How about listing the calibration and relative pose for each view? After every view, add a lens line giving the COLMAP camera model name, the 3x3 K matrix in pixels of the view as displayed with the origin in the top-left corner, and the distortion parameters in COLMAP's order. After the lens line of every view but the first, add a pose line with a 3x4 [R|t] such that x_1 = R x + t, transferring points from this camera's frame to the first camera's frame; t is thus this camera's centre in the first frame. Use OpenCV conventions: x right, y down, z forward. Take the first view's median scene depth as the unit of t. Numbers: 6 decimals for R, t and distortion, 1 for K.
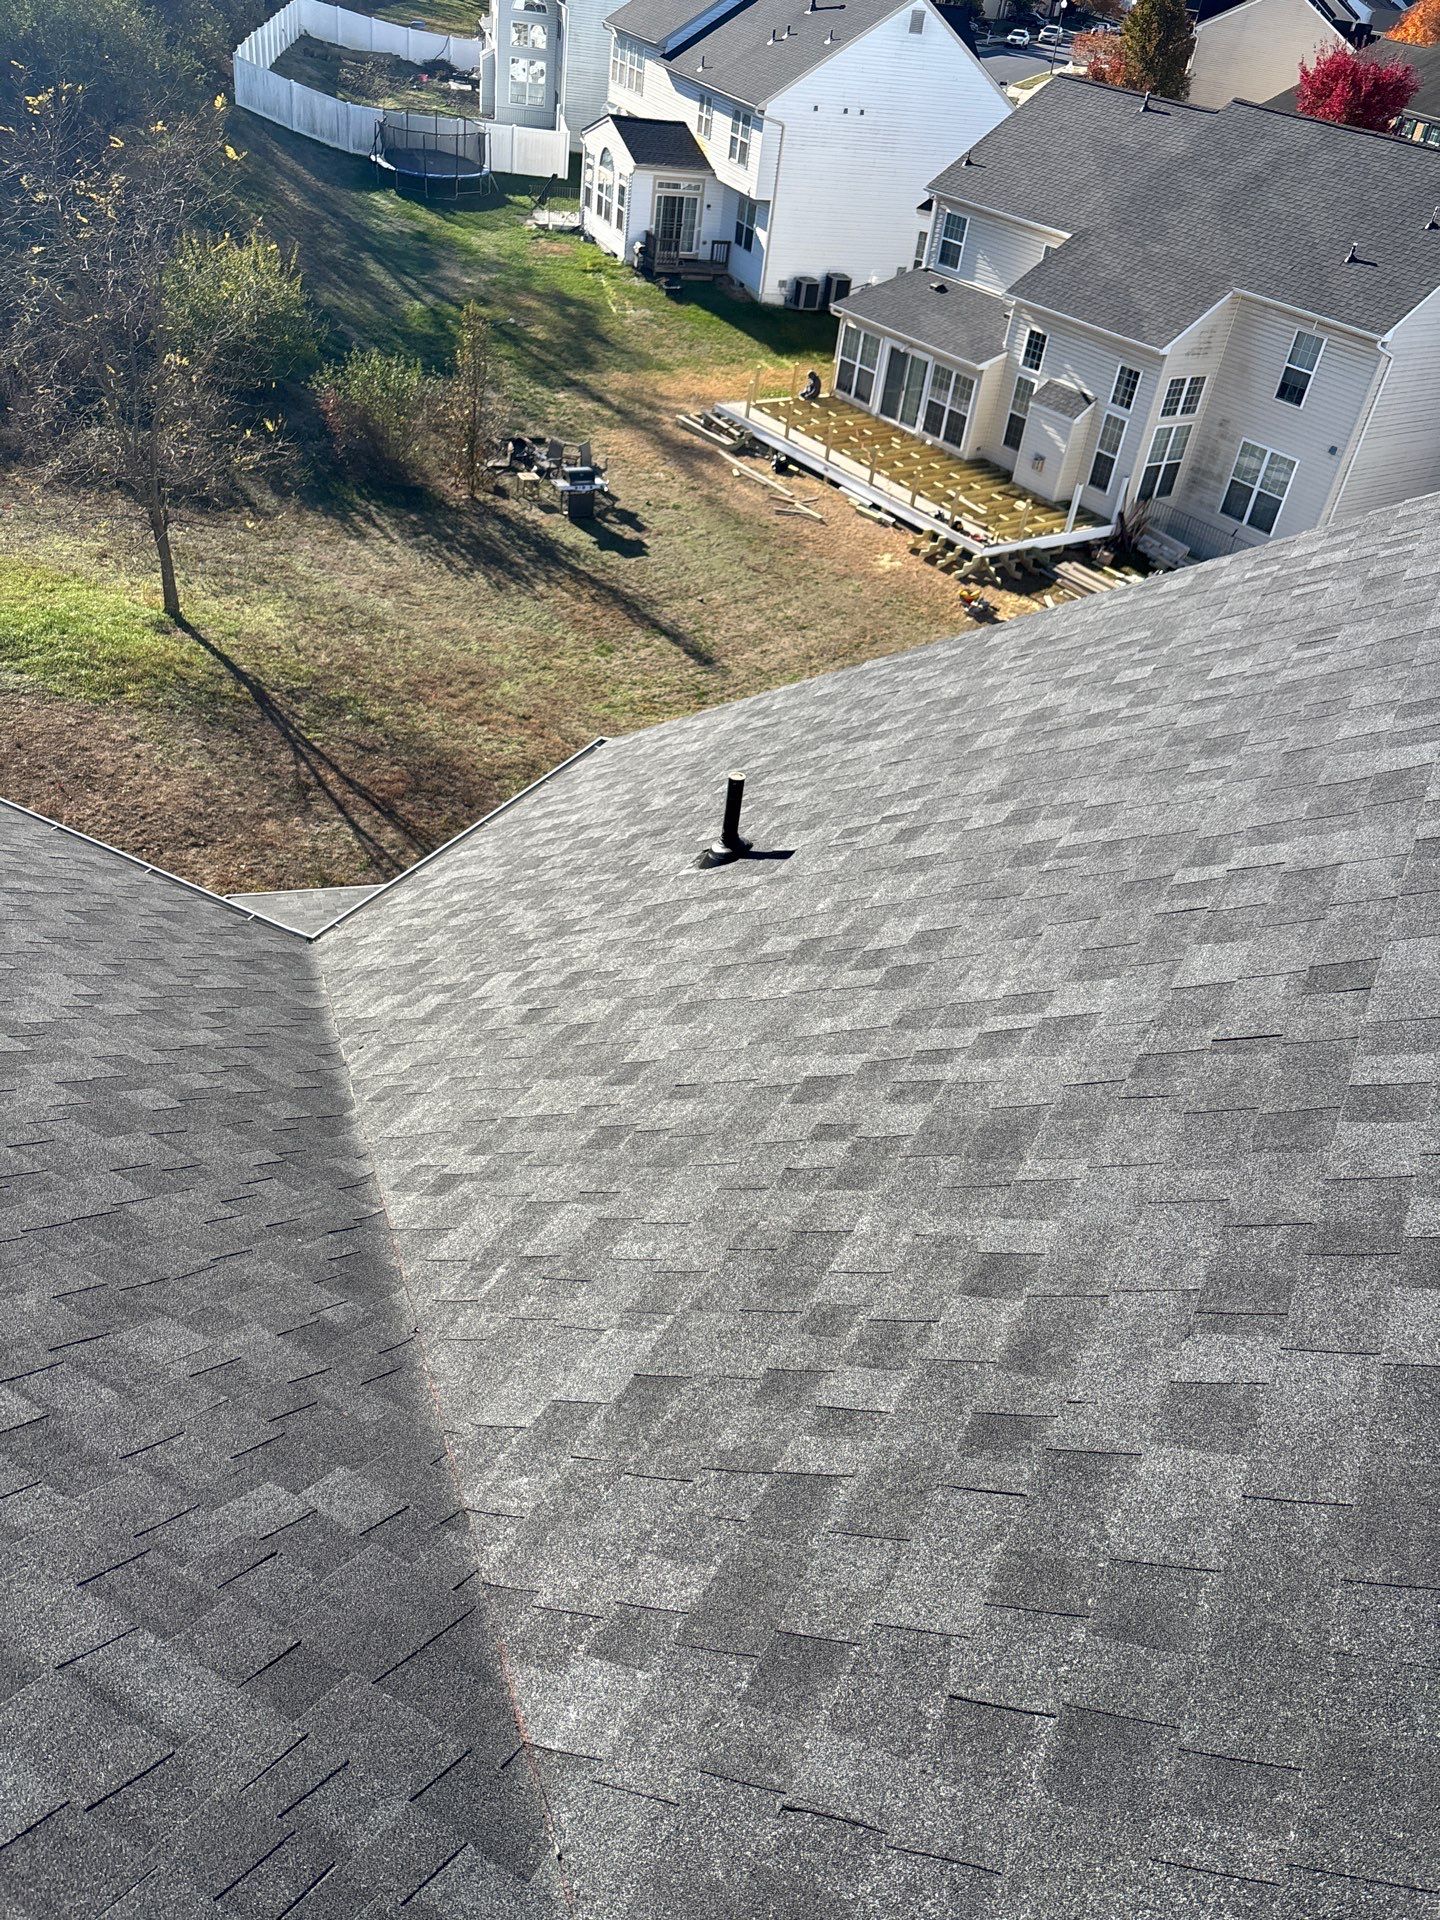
lens RADIAL K [[1435.8, 0, 720.0], [0, 1435.8, 960.0], [0, 0, 1]] dist [0.003698, -0.001557]
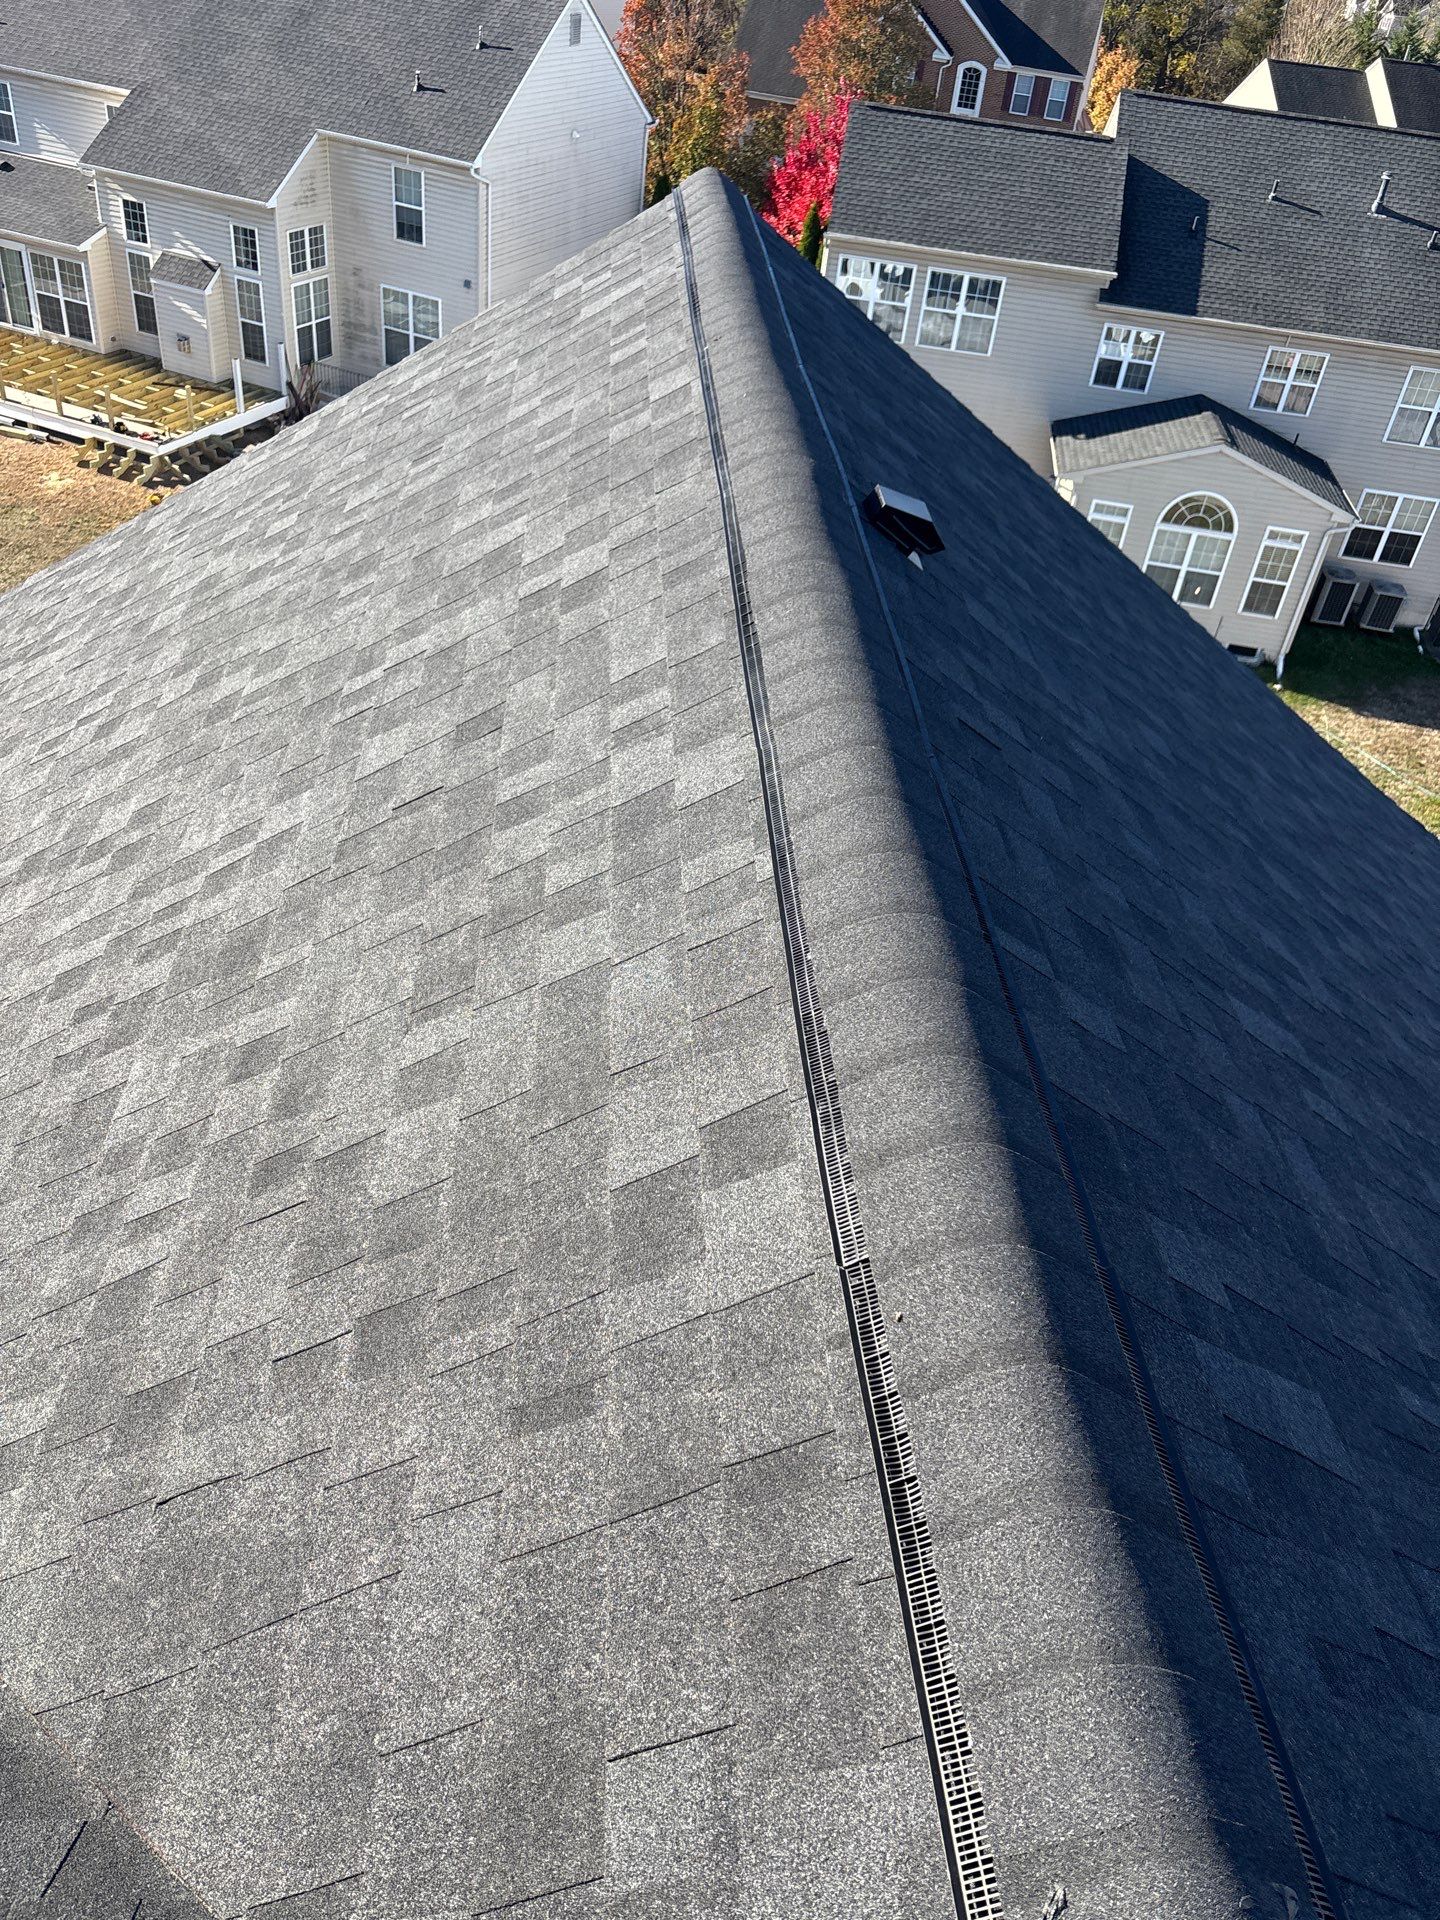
lens RADIAL K [[1446.5, 0, 688.6], [0, 1446.5, 962.4], [0, 0, 1]] dist [0.029189, -0.035348]
pose [[0.858527, -0.332458, 0.390388, 0.038157], [0.301324, 0.943113, 0.140502, 0.053446], [-0.414891, -0.002991, 0.909866, -0.093129]]
